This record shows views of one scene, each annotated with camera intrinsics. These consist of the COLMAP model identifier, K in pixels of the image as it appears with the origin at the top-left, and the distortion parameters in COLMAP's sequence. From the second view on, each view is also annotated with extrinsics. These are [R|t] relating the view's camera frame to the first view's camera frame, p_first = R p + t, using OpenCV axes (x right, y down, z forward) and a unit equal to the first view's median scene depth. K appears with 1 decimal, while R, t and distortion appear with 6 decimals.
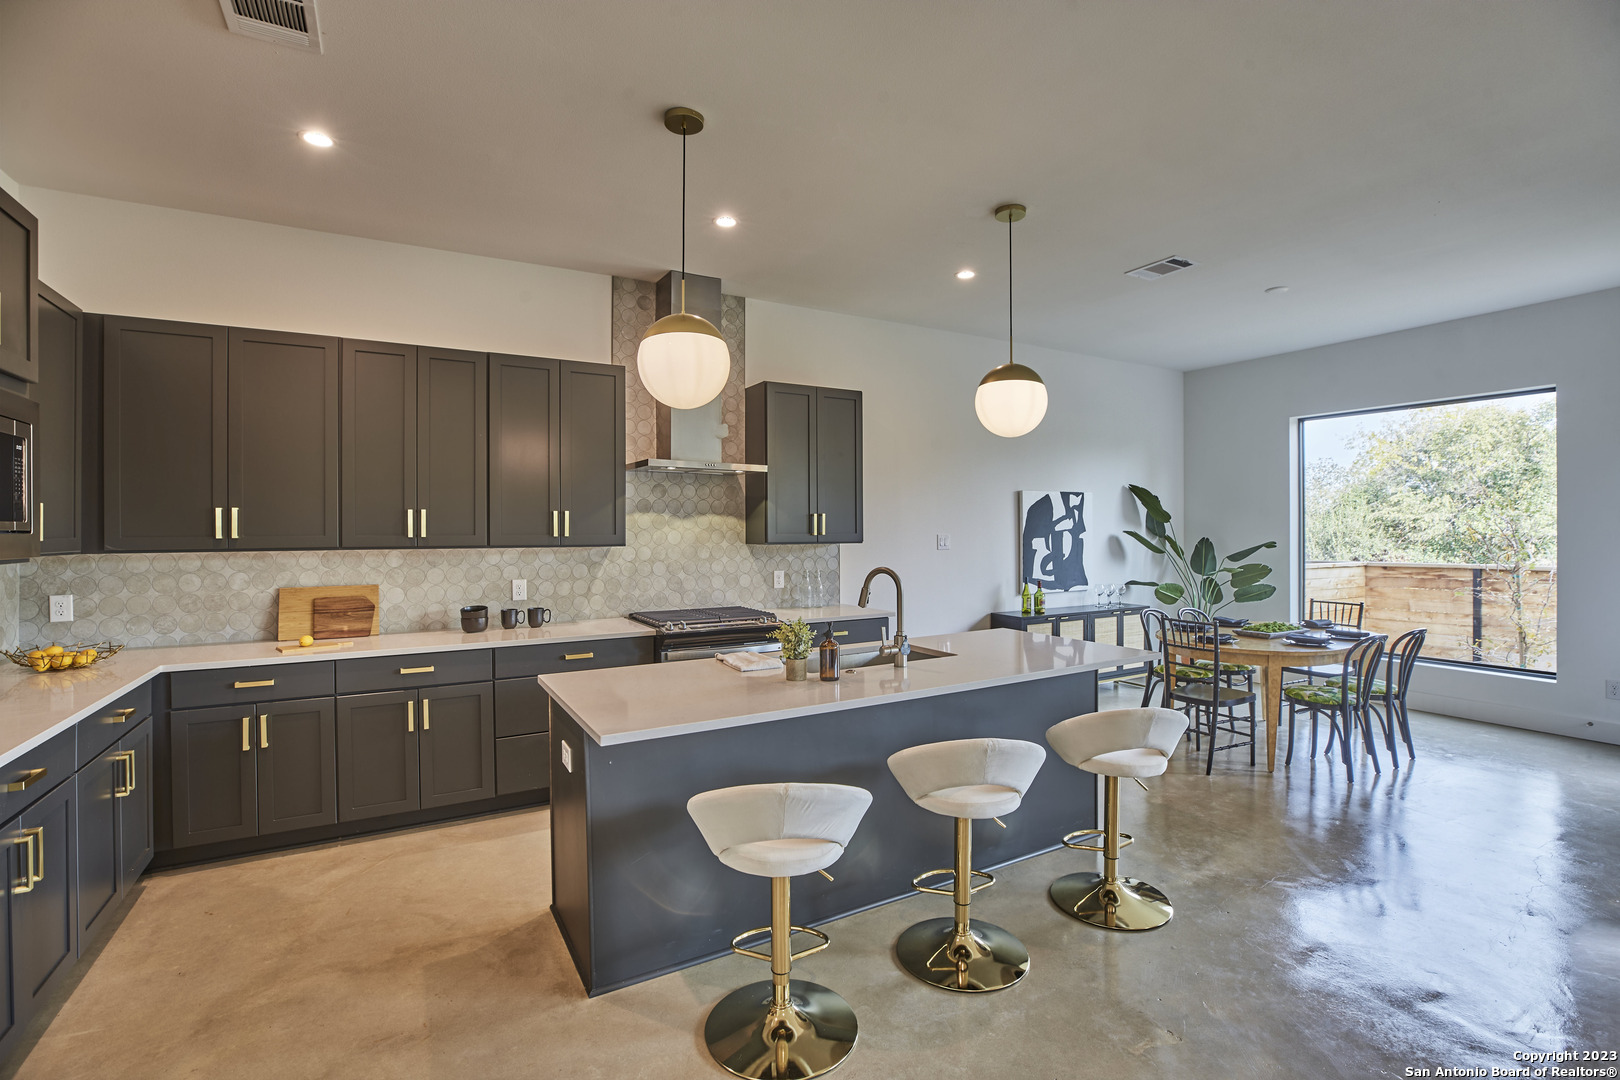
lens RADIAL K [[745.2, 0, 814.7], [0, 745.2, 528.2], [0, 0, 1]] dist [-0.045107, 0.014420]
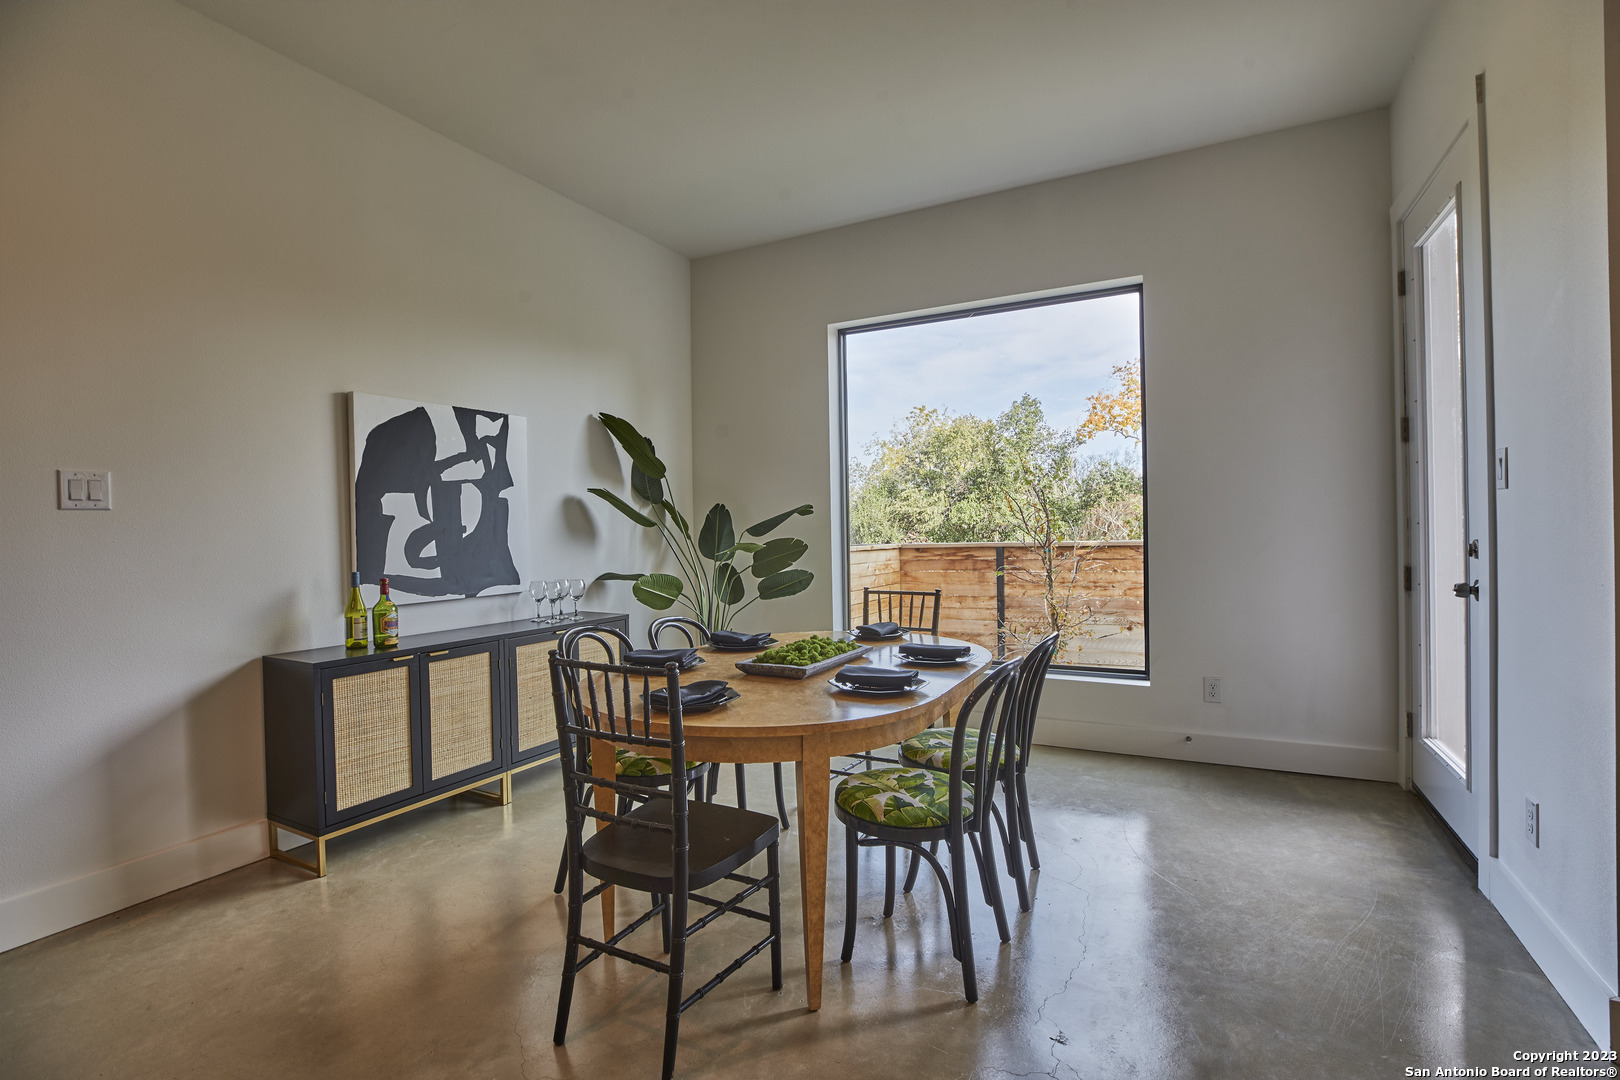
lens RADIAL K [[745.2, 0, 815.1], [0, 745.2, 532.9], [0, 0, 1]] dist [-0.045107, 0.014420]
pose [[0.844079, -0.013306, 0.536054, 0.353415], [0.012333, 0.999909, 0.005400, 0.052648], [-0.536078, 0.002054, 0.844166, 0.565404]]
